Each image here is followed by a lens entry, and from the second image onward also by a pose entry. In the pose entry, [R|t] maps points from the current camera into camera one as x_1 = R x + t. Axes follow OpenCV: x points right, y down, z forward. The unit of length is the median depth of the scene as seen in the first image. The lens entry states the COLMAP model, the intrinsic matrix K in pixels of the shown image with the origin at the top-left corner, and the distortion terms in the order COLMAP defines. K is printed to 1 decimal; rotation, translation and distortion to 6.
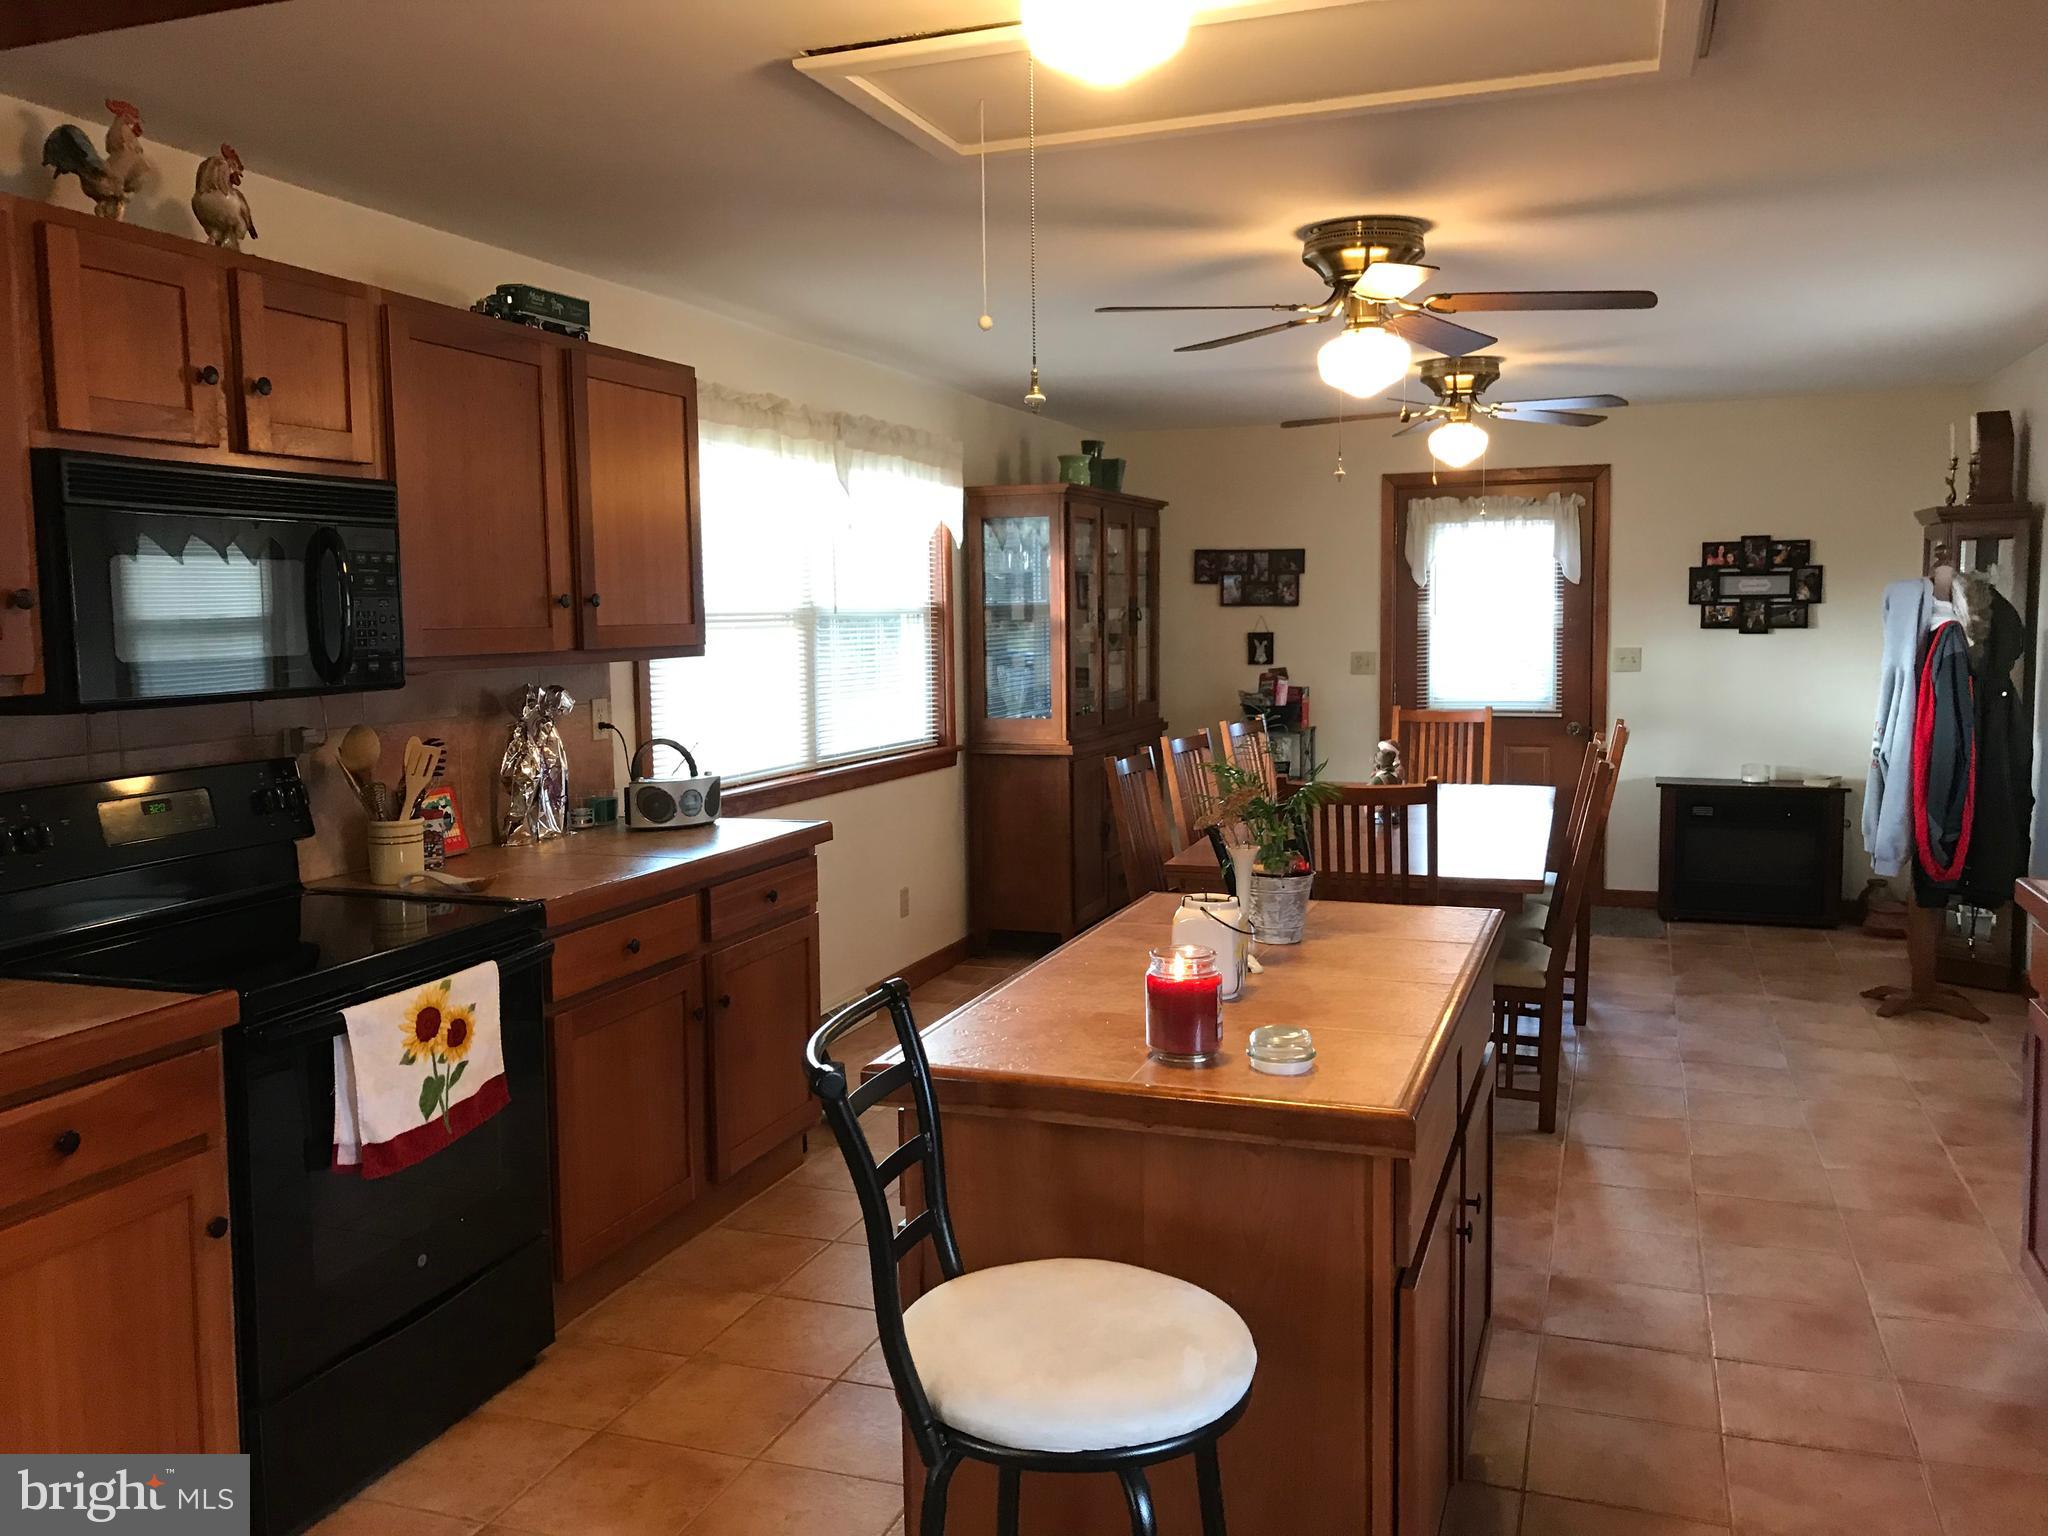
lens RADIAL K [[1679.5, 0, 1032.8], [0, 1679.5, 758.3], [0, 0, 1]] dist [0.041399, -0.046805]
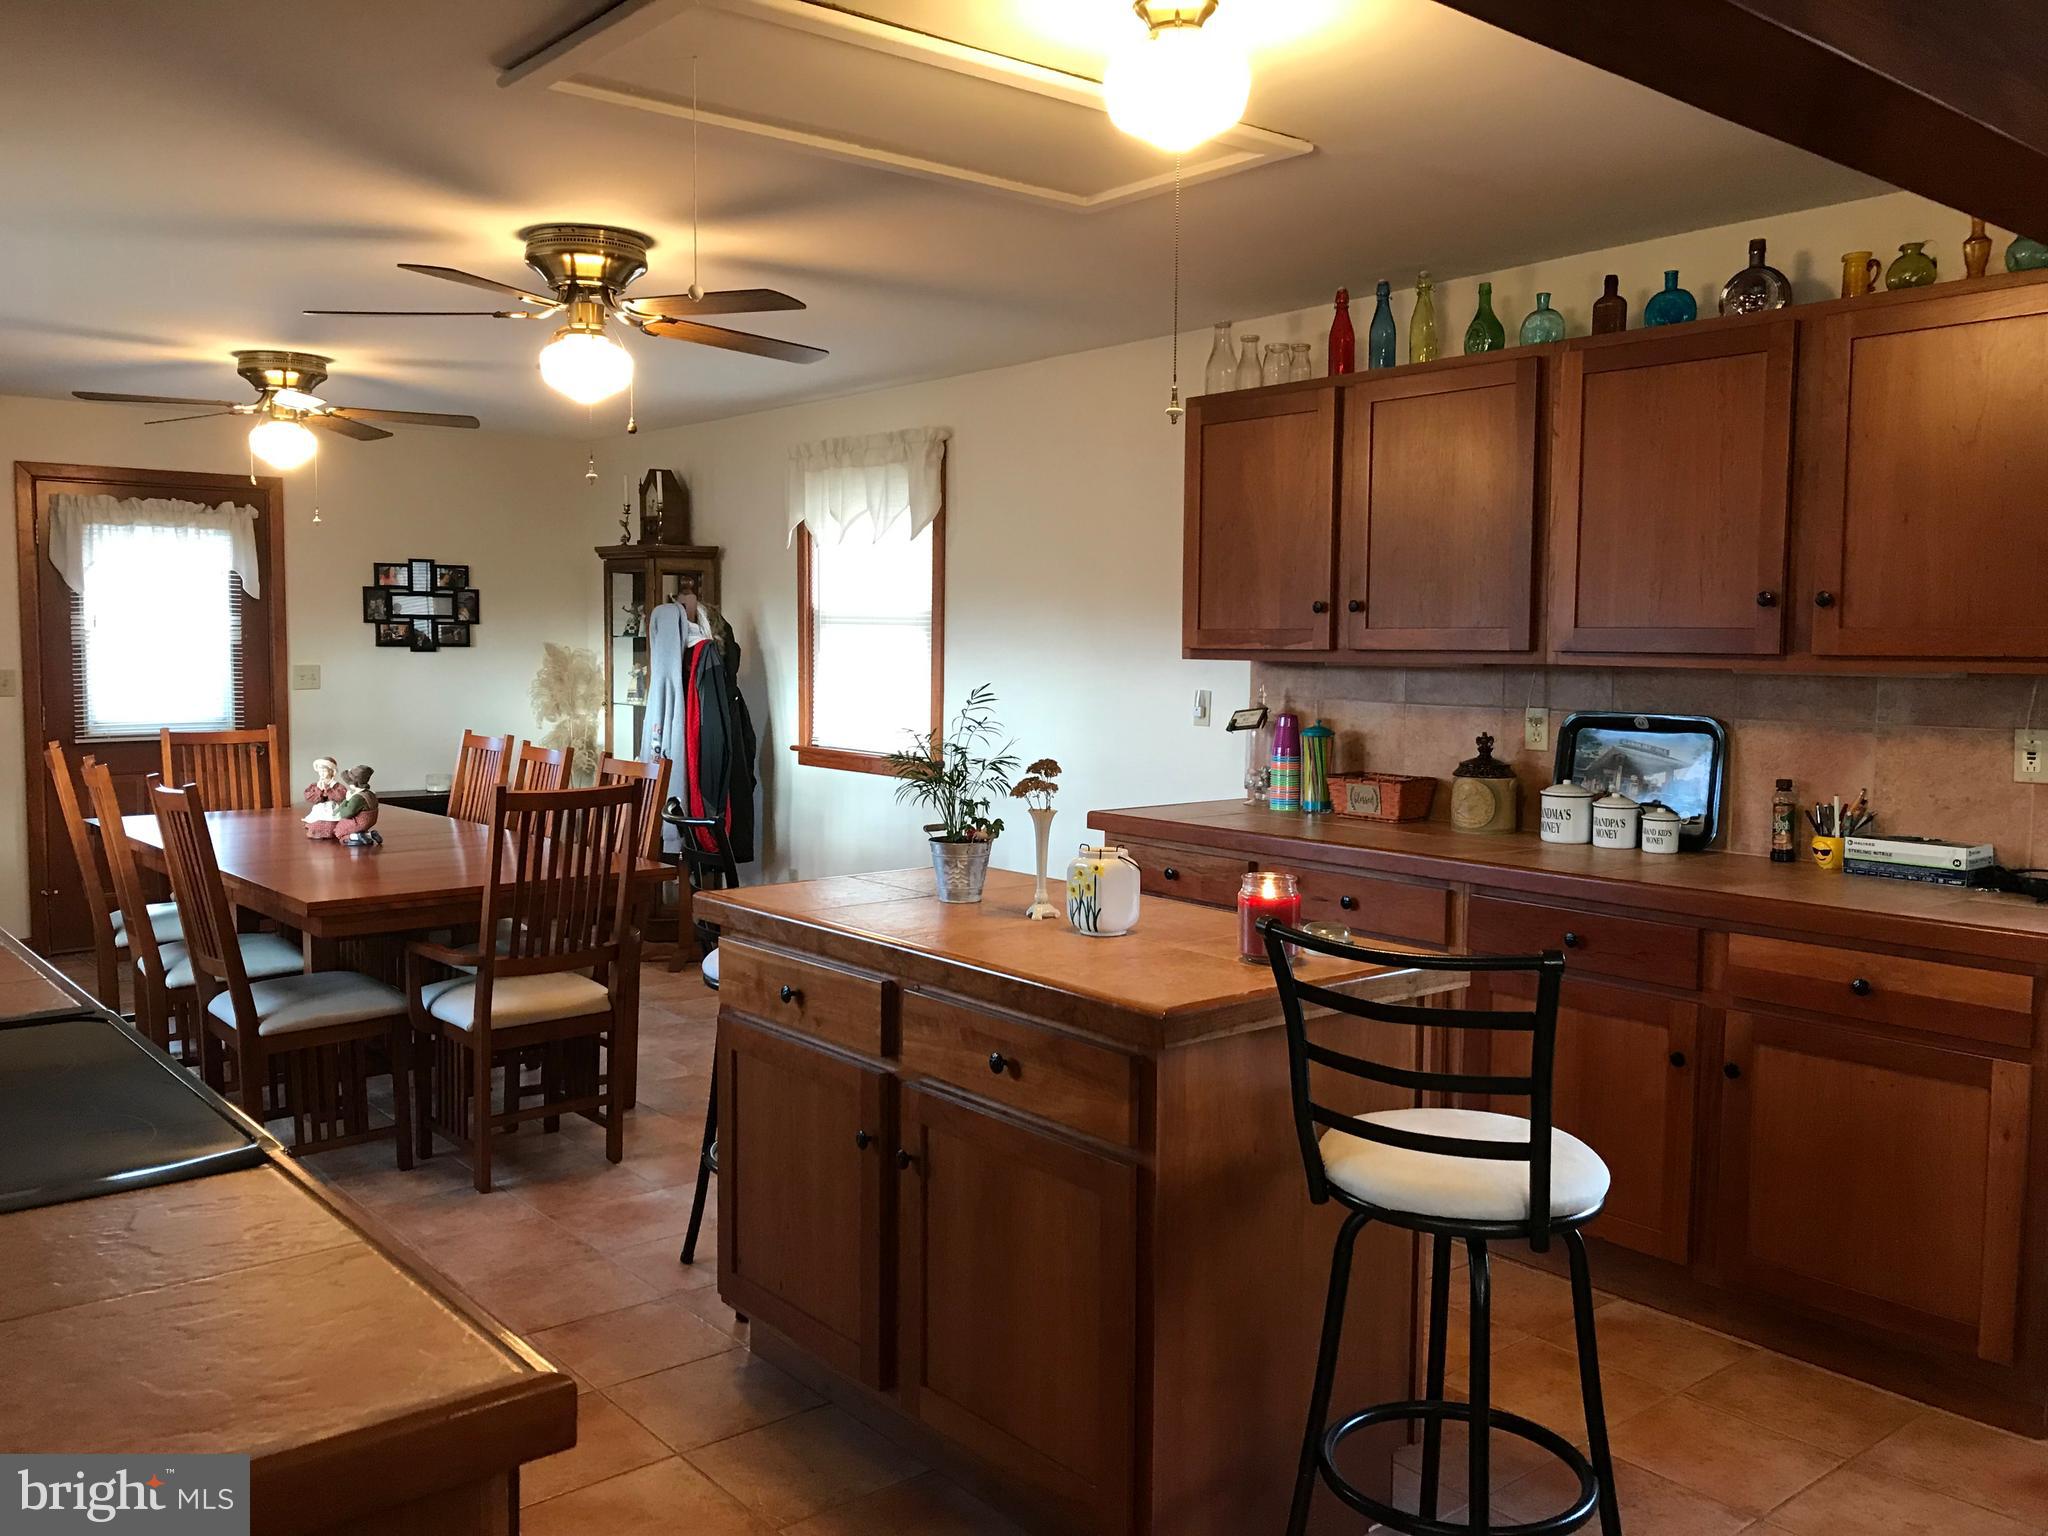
lens RADIAL K [[1679.5, 0, 1027.7], [0, 1679.5, 766.7], [0, 0, 1]] dist [0.041399, -0.046805]
pose [[0.509184, -0.051150, 0.859136, -0.463977], [0.063731, 0.997733, 0.021631, -0.001336], [-0.858295, 0.043739, 0.511289, 0.222777]]
